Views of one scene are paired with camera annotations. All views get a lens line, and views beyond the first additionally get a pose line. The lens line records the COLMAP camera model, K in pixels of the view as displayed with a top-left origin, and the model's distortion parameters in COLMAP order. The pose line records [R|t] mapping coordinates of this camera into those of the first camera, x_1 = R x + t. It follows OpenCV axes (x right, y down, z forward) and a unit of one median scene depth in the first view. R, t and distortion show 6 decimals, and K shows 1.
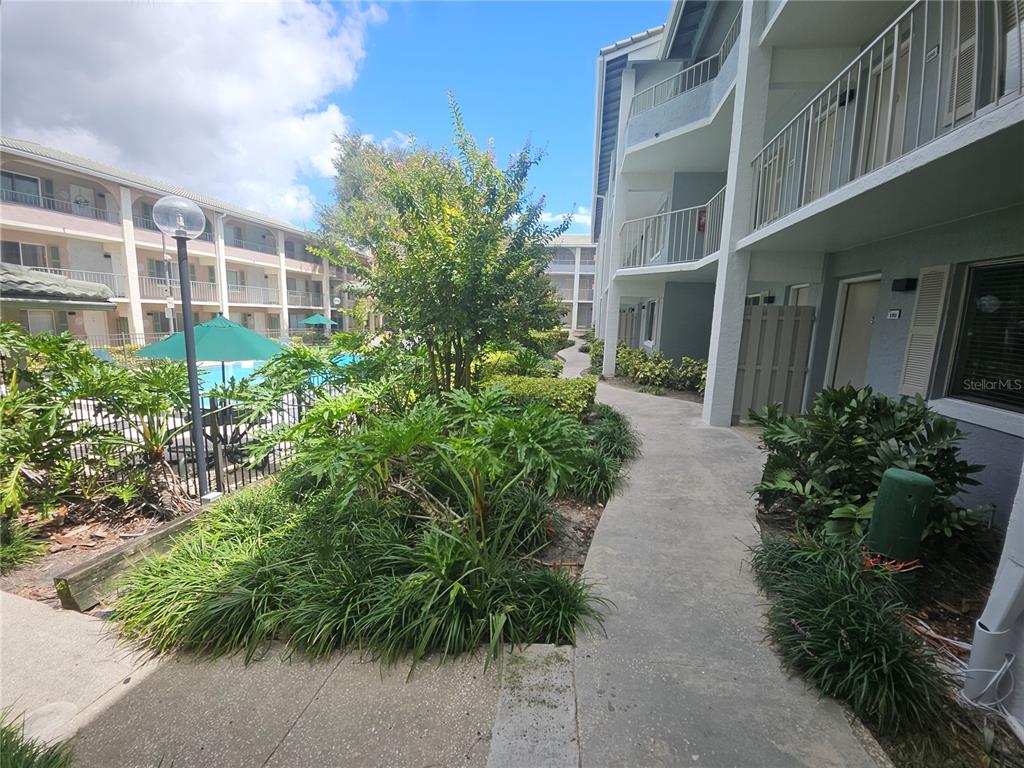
lens RADIAL K [[408.1, 0, 510.7], [0, 408.1, 378.1], [0, 0, 1]] dist [-0.006870, -0.006146]
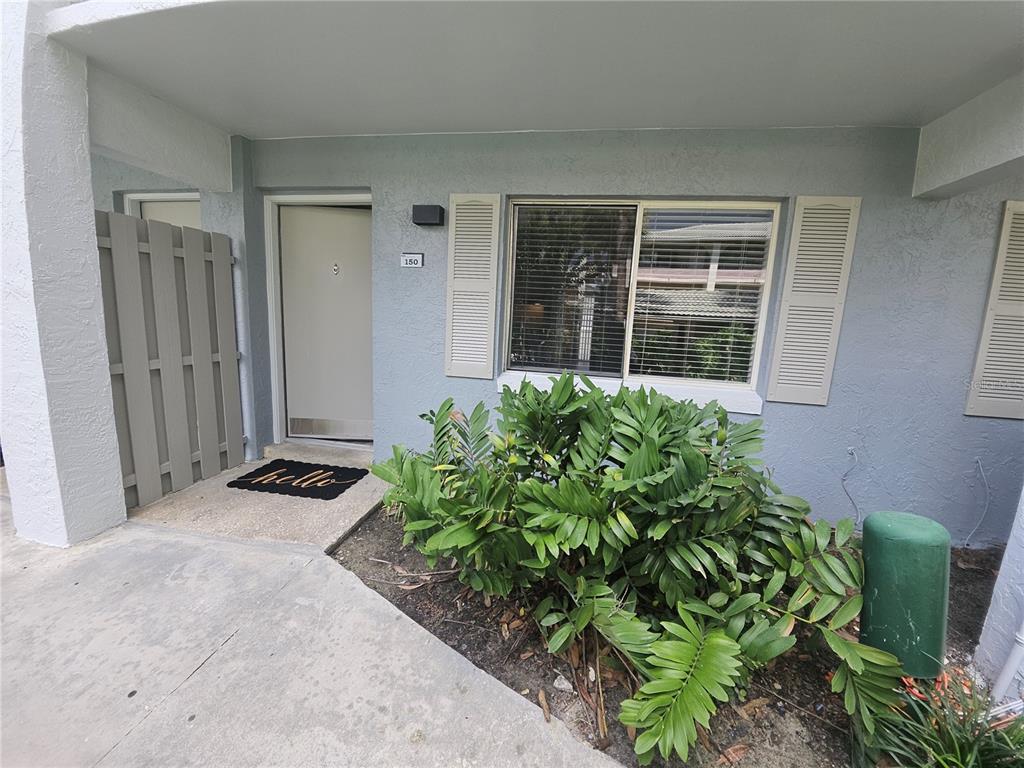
lens RADIAL K [[408.1, 0, 511.8], [0, 408.1, 379.6], [0, 0, 1]] dist [-0.006870, -0.006146]
pose [[-0.001016, -0.191090, 0.981572, 0.230669], [0.096427, 0.976980, 0.190295, -0.072249], [-0.995340, 0.094843, 0.017434, 0.786683]]
